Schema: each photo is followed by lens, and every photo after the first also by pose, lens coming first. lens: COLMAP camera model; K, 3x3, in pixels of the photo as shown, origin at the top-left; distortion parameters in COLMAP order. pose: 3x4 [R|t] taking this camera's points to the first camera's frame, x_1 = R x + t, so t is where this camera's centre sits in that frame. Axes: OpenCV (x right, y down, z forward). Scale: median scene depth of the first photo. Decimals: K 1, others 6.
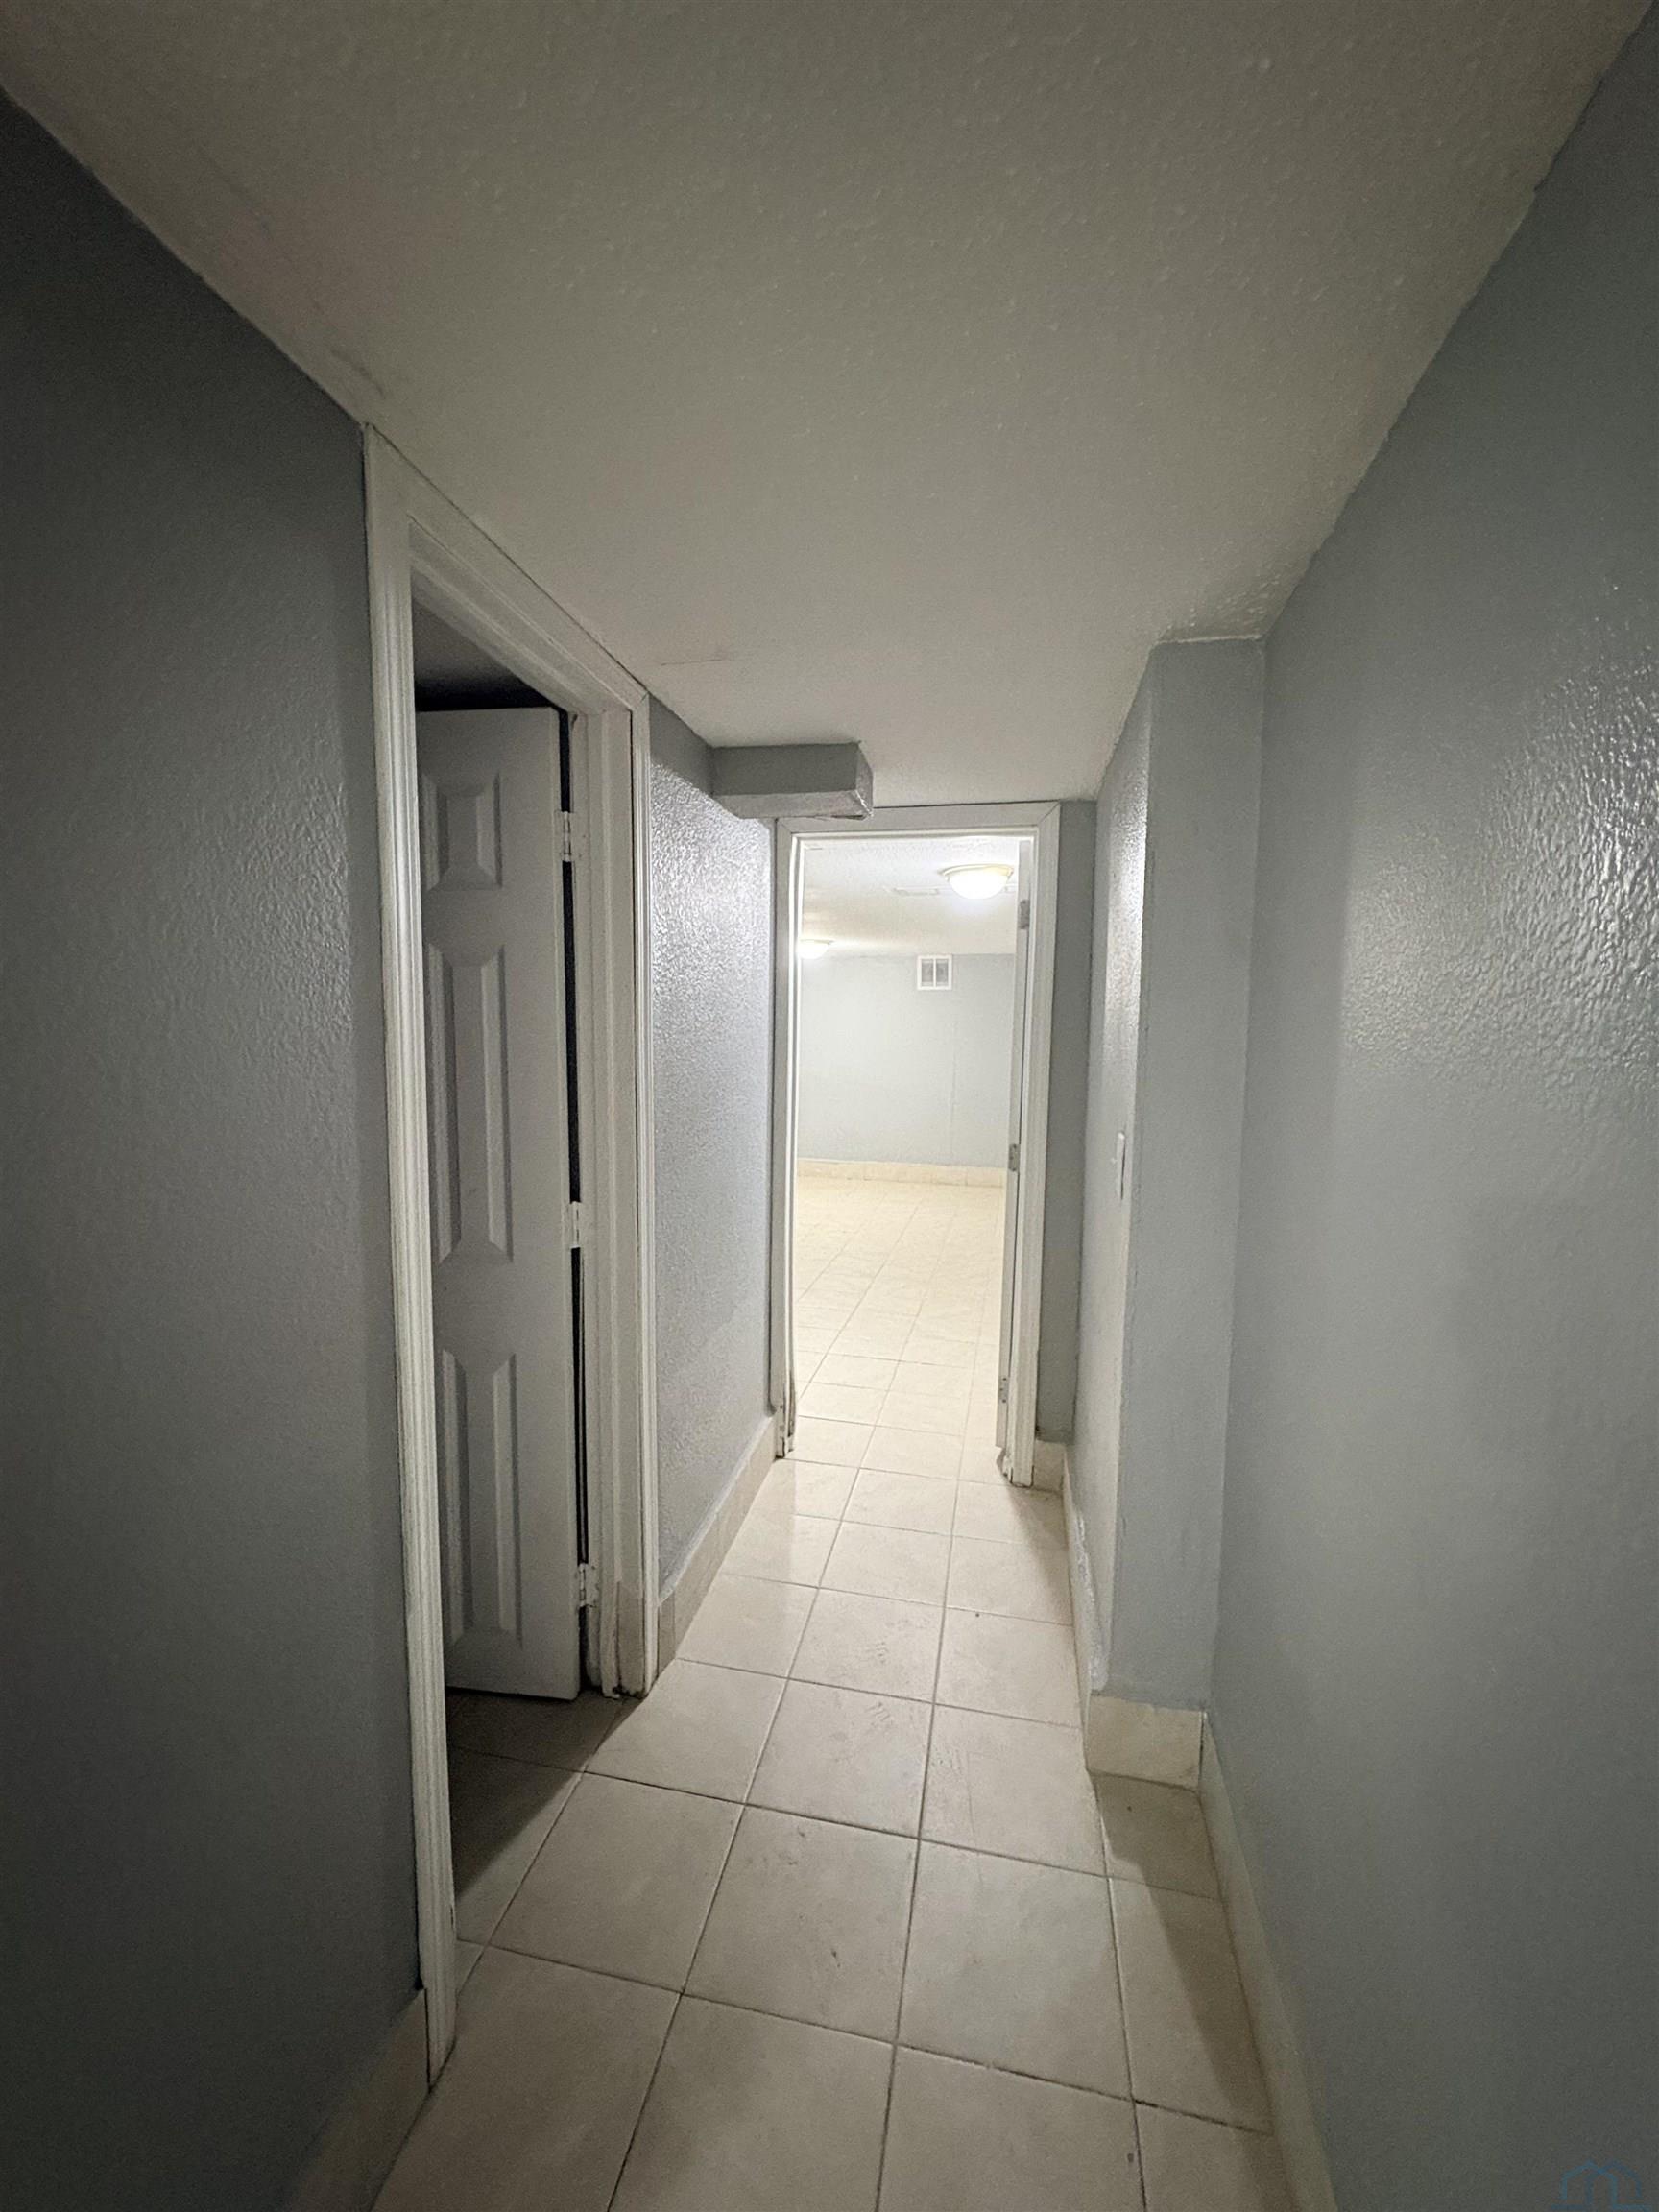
lens RADIAL K [[885.8, 0, 829.5], [0, 885.8, 1106.0], [0, 0, 1]] dist [-0.000784, -0.000077]
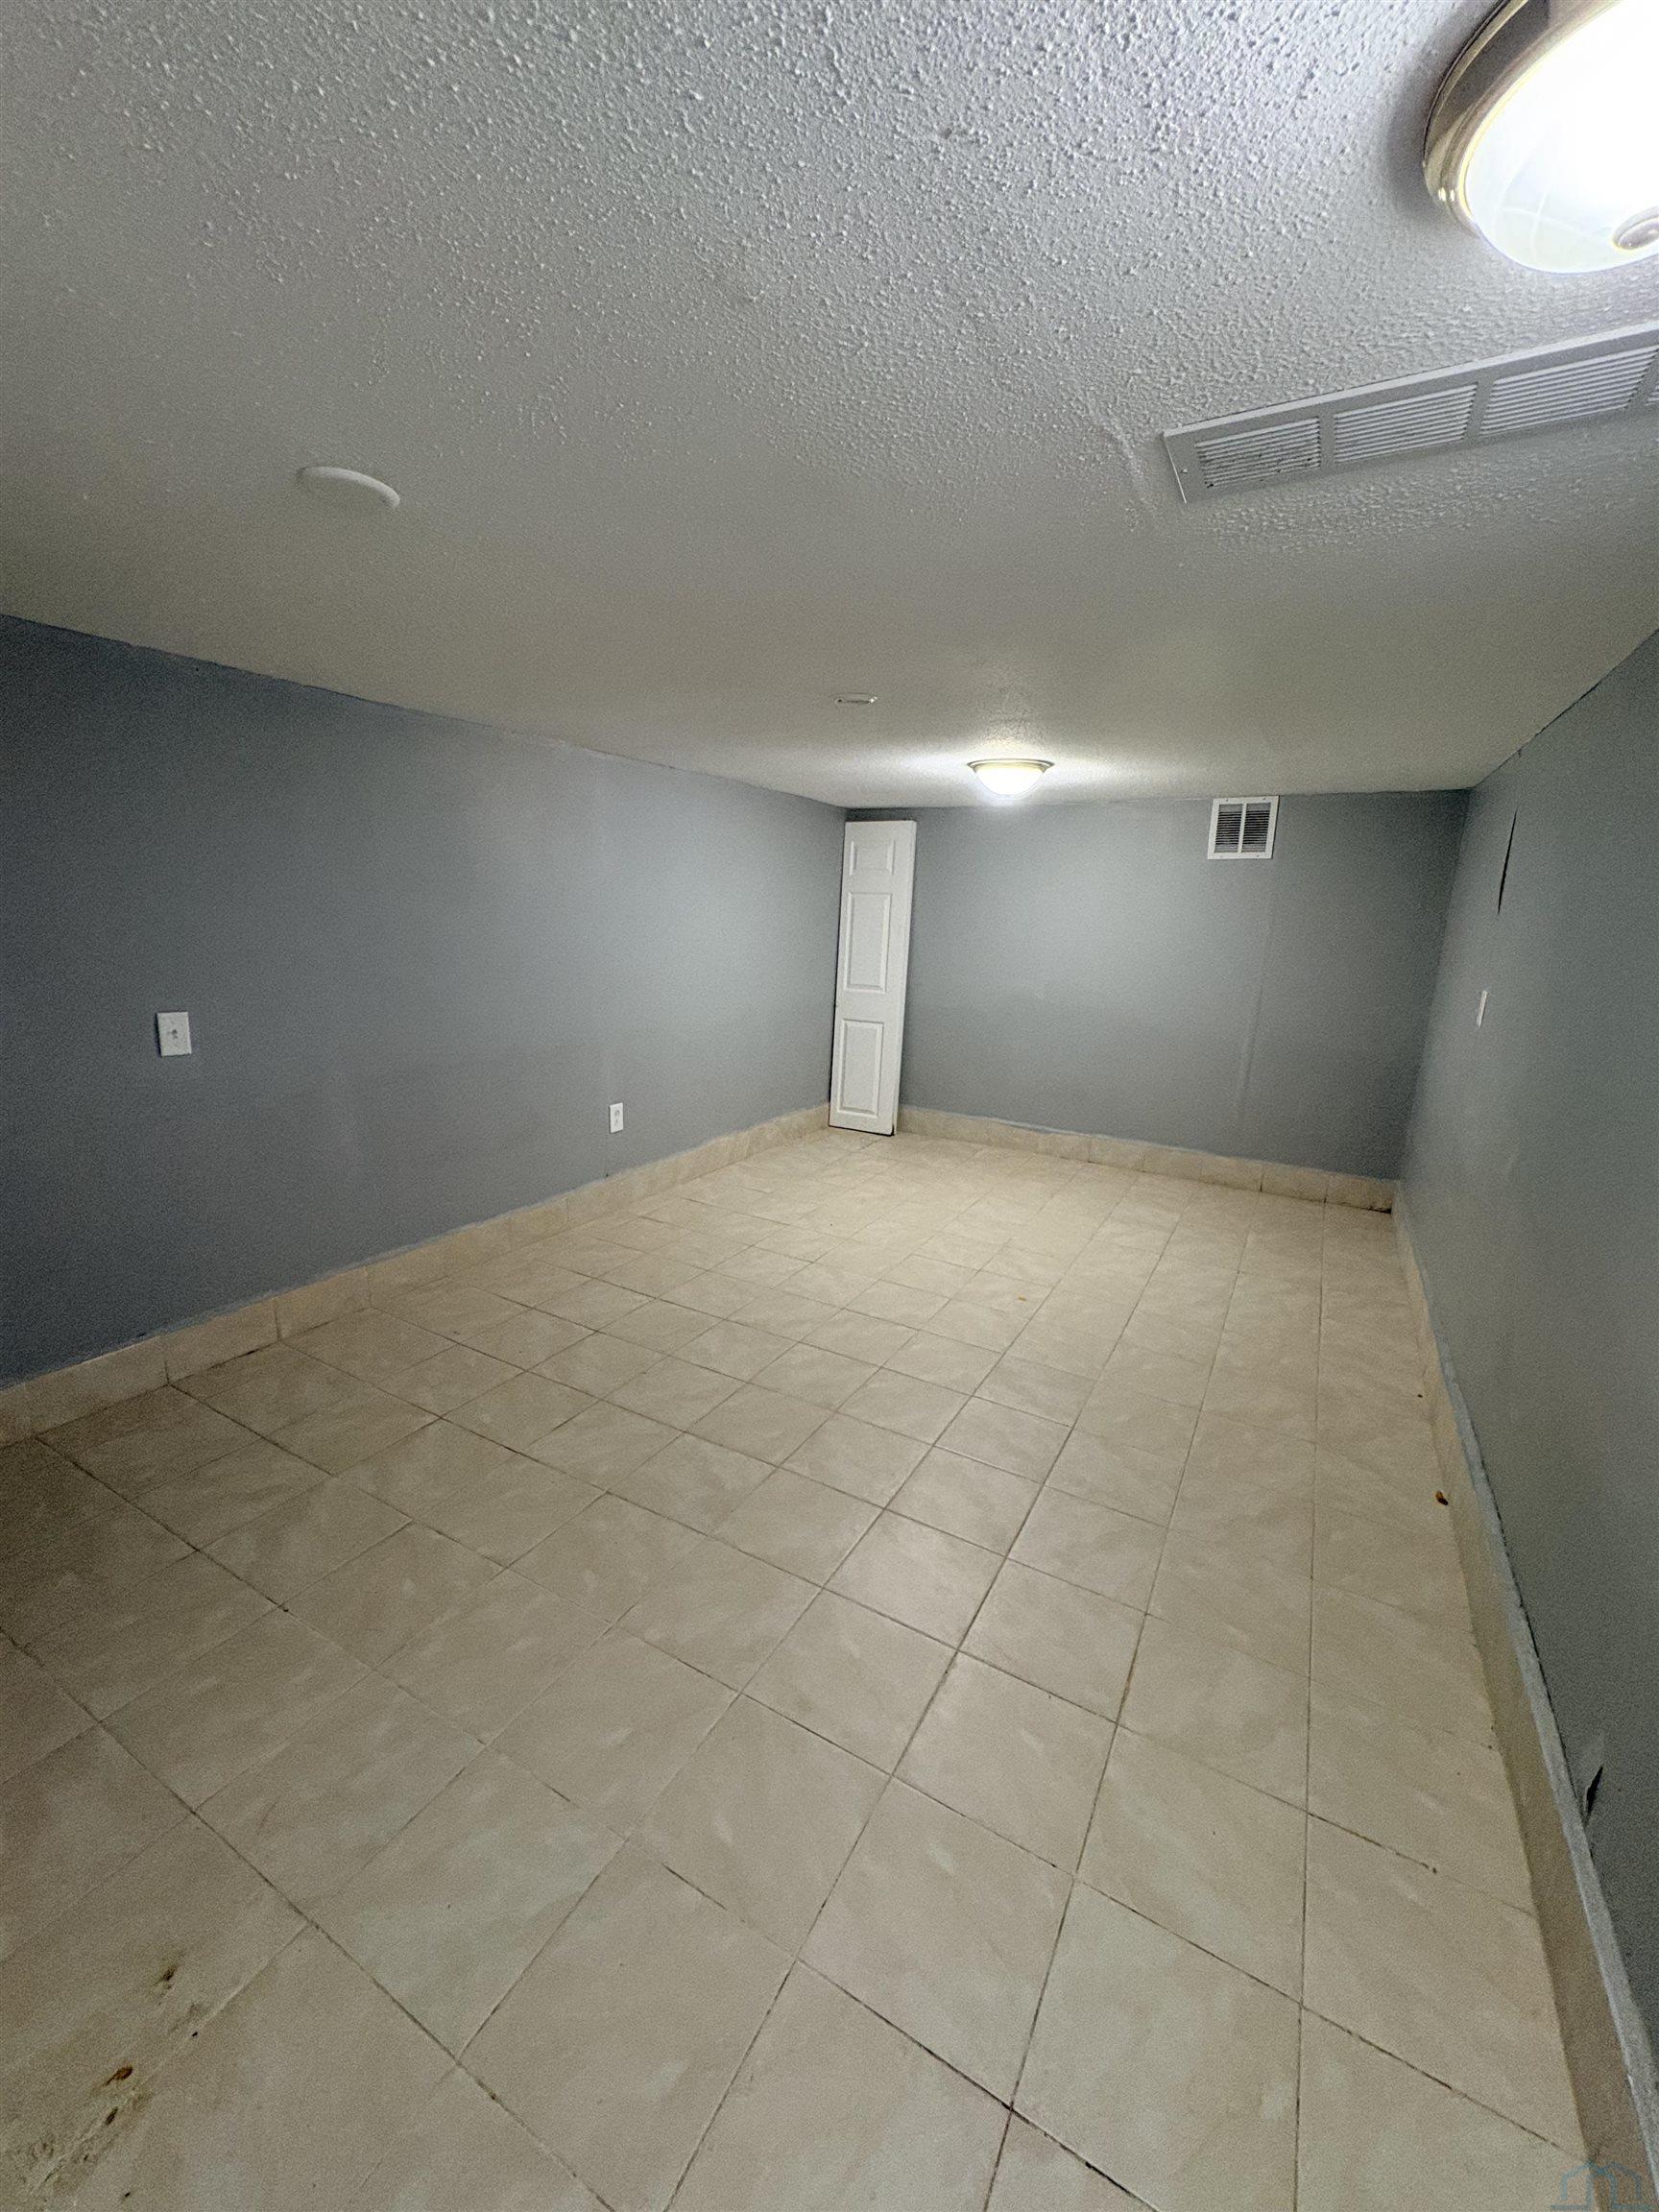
lens RADIAL K [[885.8, 0, 829.5], [0, 885.8, 1106.0], [0, 0, 1]] dist [-0.000784, -0.000077]
pose [[0.957449, 0.084334, -0.276007, 0.036030], [-0.048327, 0.989699, 0.134762, -0.036675], [0.284529, -0.115690, 0.951661, 0.355824]]
